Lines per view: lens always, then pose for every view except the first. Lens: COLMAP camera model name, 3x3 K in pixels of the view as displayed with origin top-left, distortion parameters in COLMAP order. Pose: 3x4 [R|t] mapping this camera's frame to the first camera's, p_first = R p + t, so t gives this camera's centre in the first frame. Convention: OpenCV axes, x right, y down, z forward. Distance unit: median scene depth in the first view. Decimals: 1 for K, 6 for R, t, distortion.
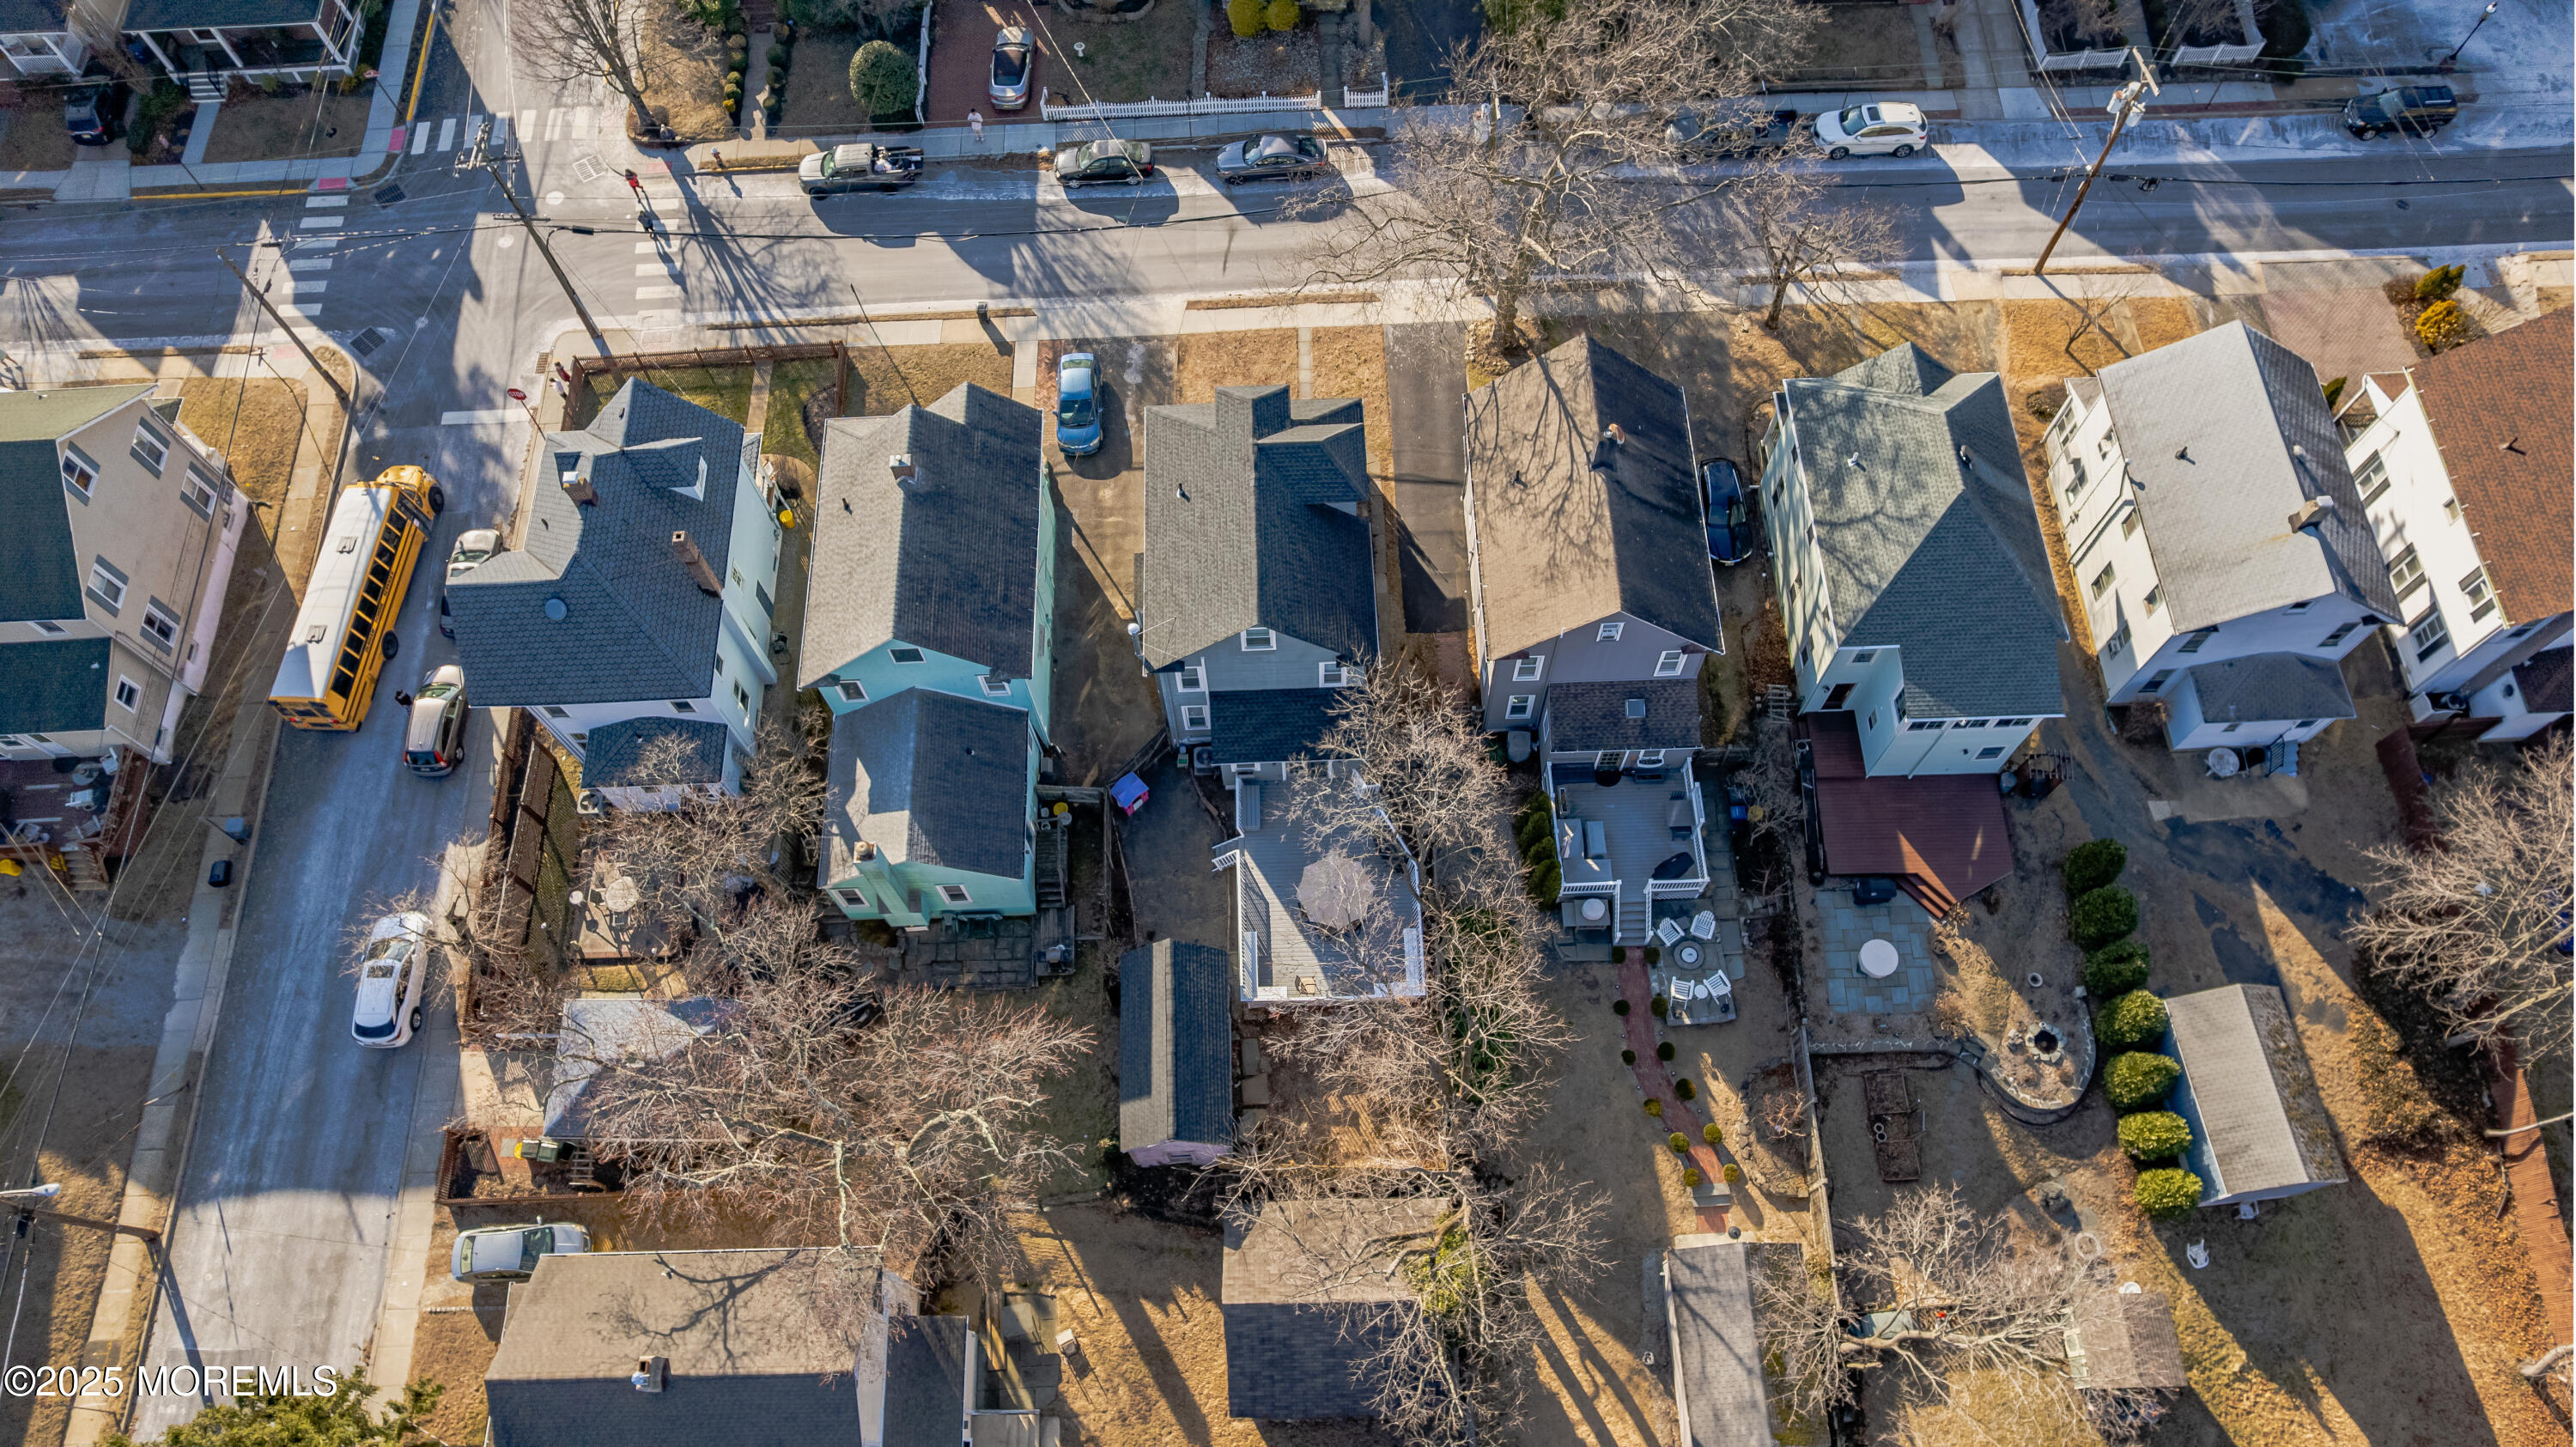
lens RADIAL K [[1646.9, 0, 1291.3], [0, 1646.9, 739.6], [0, 0, 1]] dist [-0.070019, 0.056755]
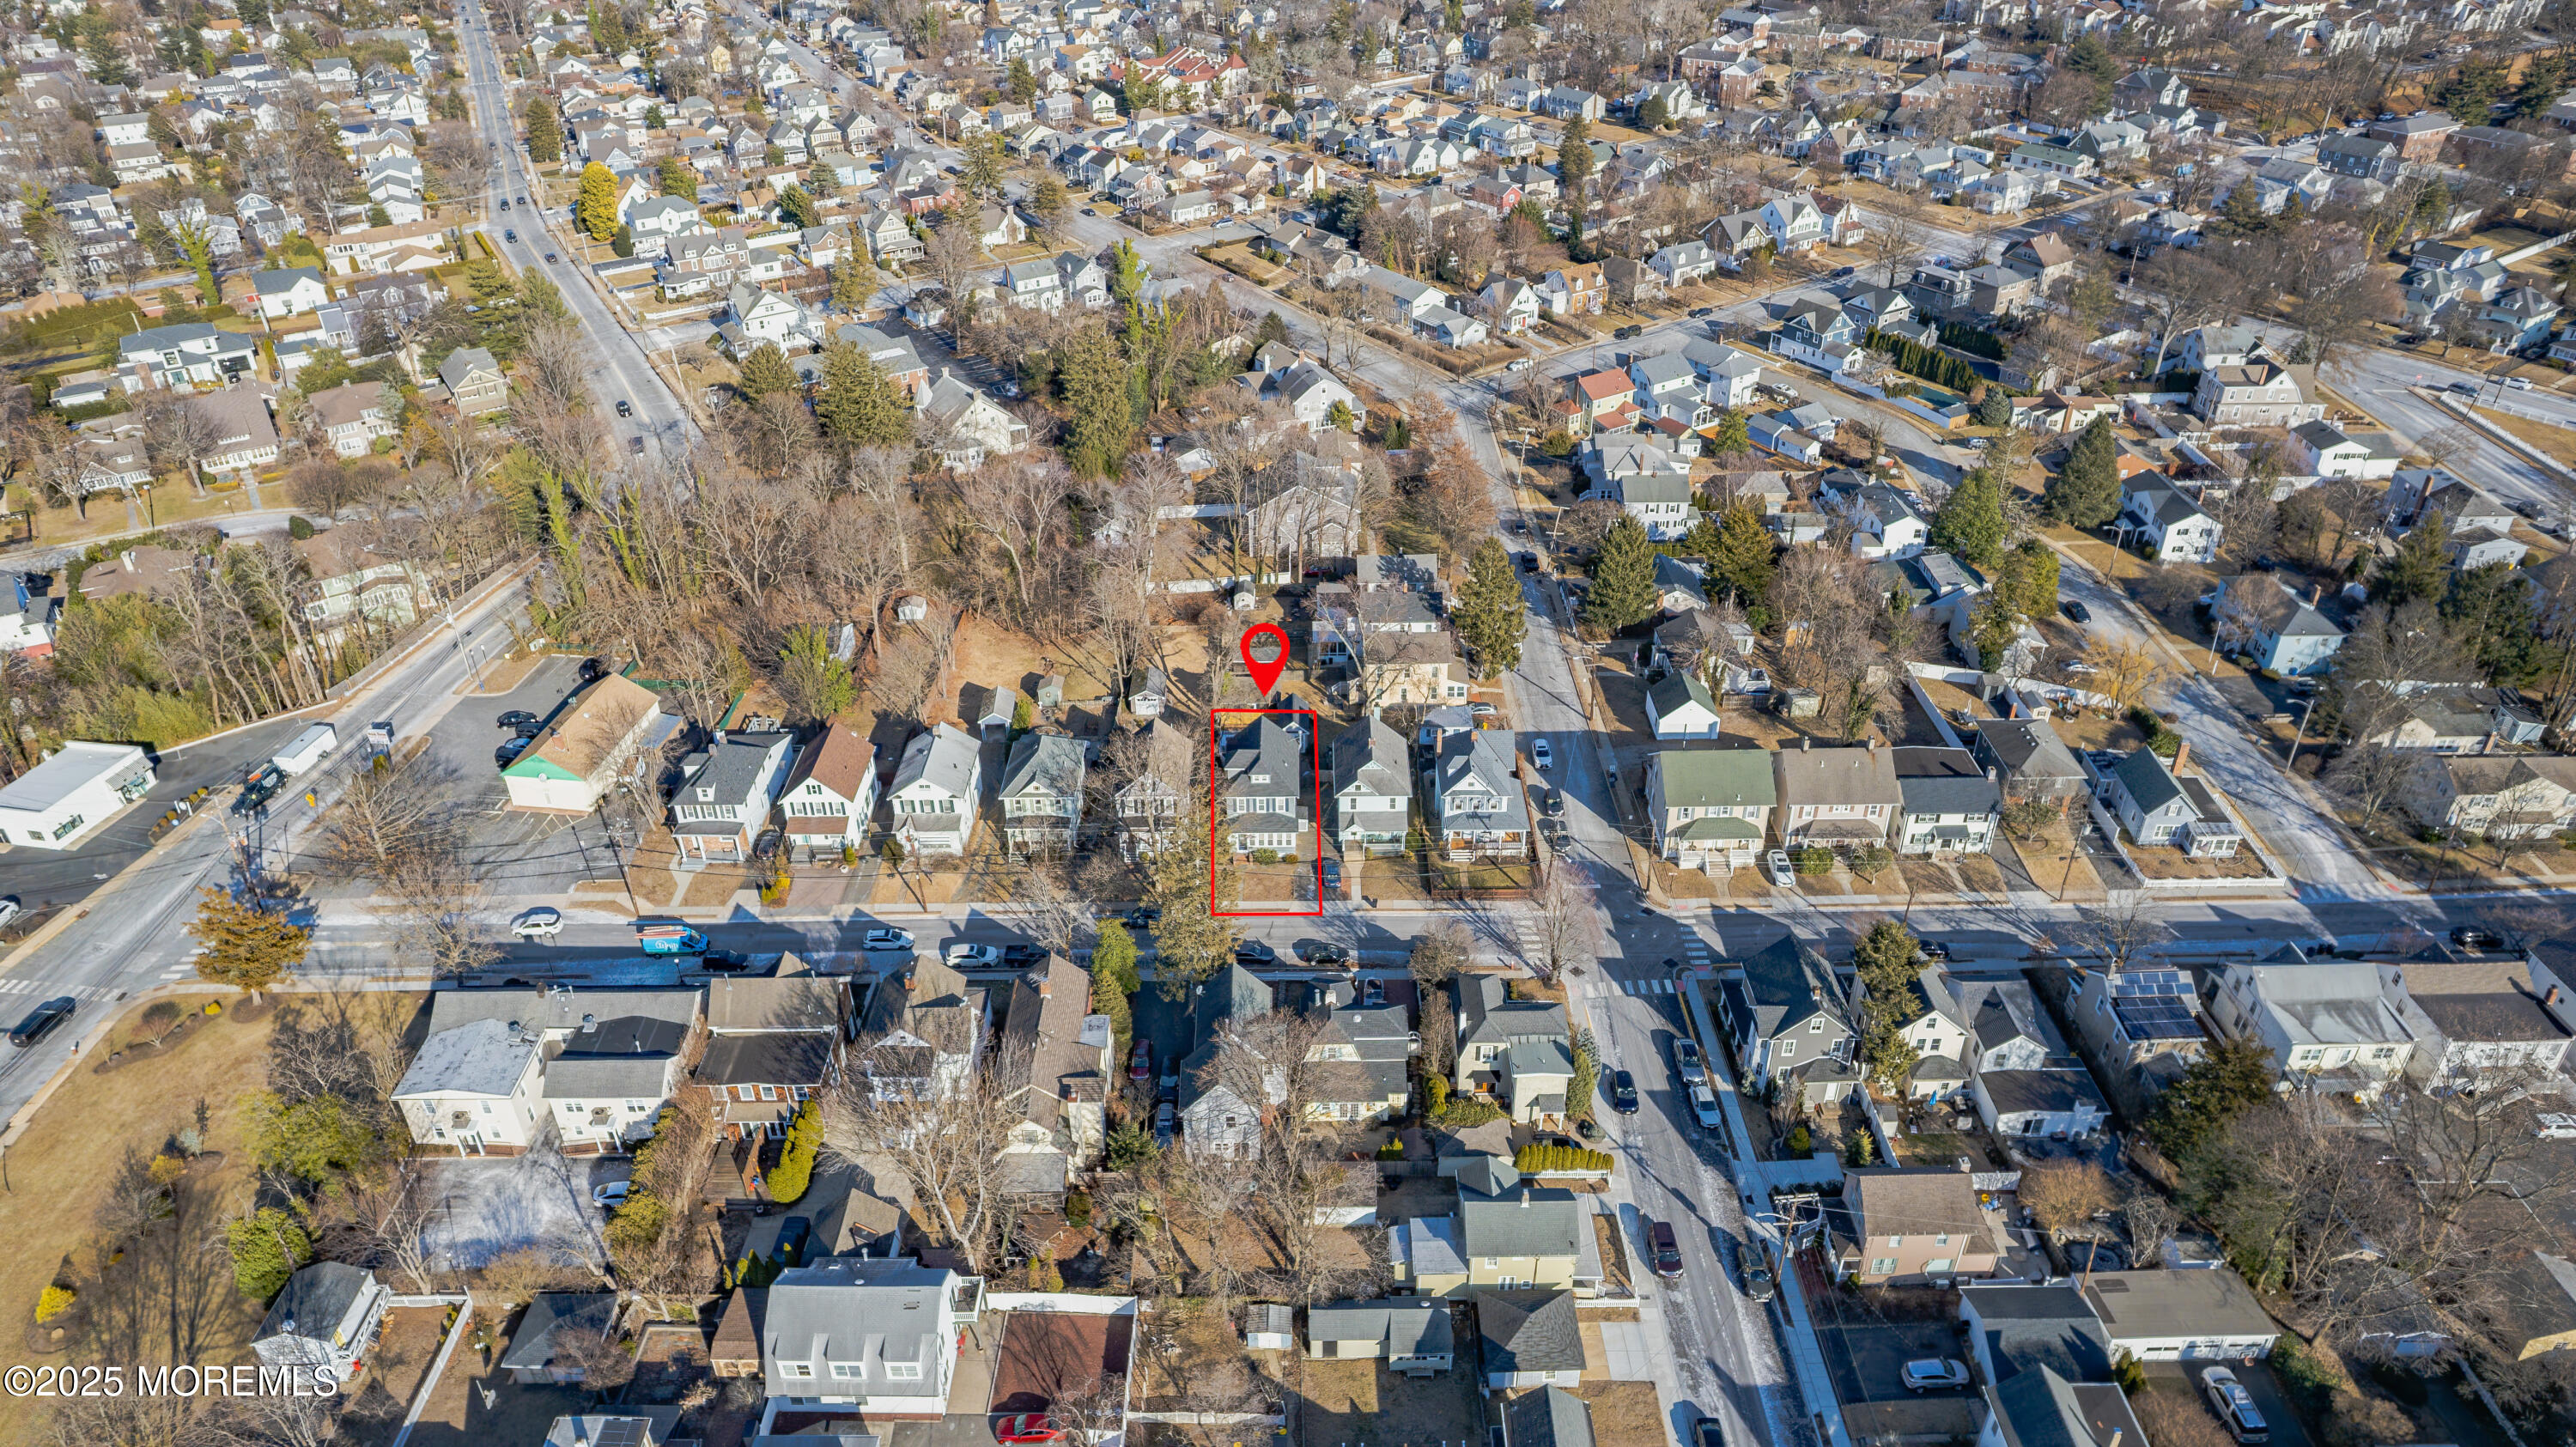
lens RADIAL K [[1646.9, 0, 1291.3], [0, 1646.9, 739.6], [0, 0, 1]] dist [-0.070019, 0.056755]
pose [[-0.998900, 0.007760, 0.046235, -0.188164], [0.044889, -0.126148, 0.990995, -2.736559], [0.013523, 0.991981, 0.125661, 0.490815]]
